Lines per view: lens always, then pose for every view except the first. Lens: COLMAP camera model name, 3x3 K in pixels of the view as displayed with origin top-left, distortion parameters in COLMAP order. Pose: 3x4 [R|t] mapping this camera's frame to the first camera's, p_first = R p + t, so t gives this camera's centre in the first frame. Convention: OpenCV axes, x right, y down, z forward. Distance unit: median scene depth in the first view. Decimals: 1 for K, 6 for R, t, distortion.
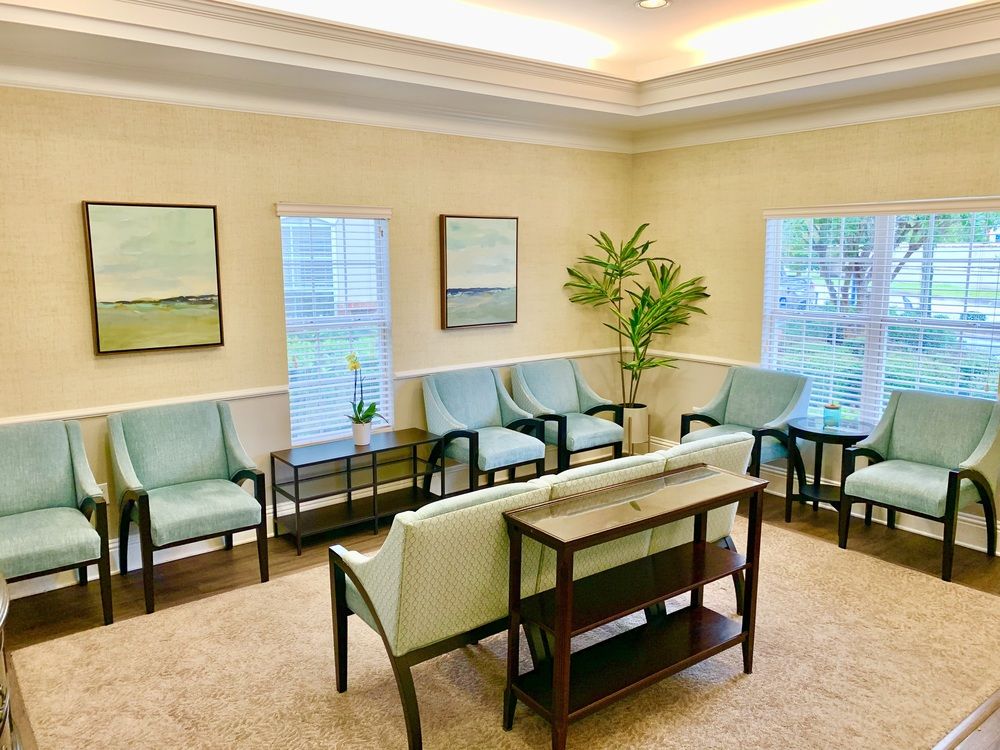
lens RADIAL K [[769.8, 0, 493.1], [0, 769.8, 380.3], [0, 0, 1]] dist [0.028737, -0.012783]
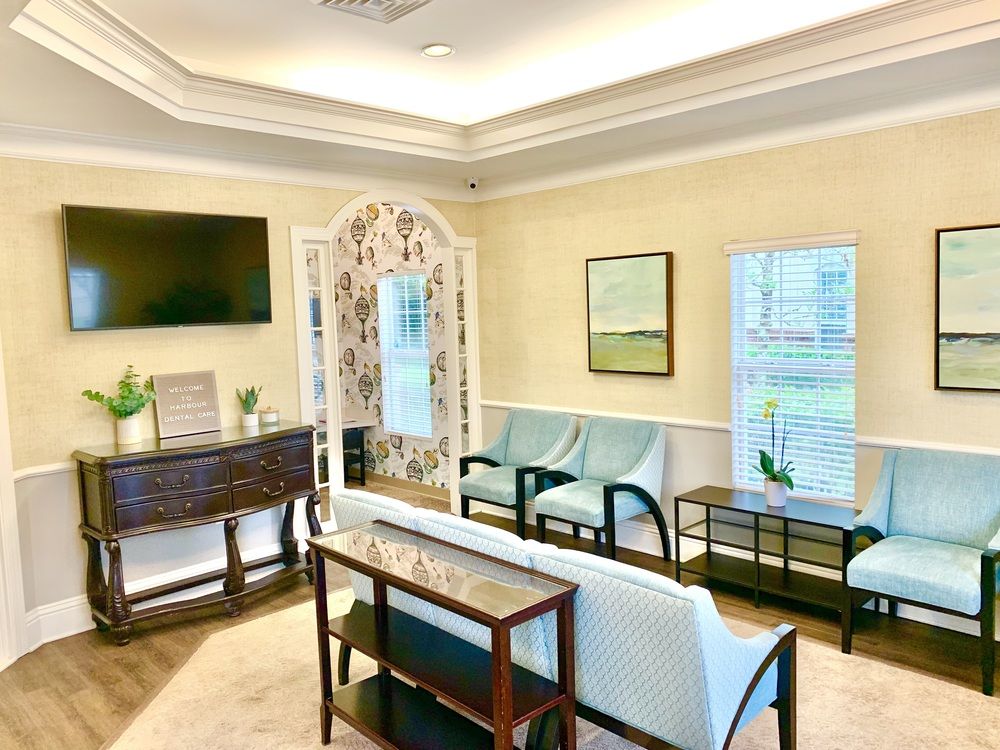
lens RADIAL K [[769.8, 0, 493.6], [0, 769.8, 368.6], [0, 0, 1]] dist [0.028737, -0.012783]
pose [[0.108215, 0.083041, -0.990653, 0.730107], [-0.128491, 0.989315, 0.068893, -0.100504], [0.985789, 0.119835, 0.117729, 0.626590]]
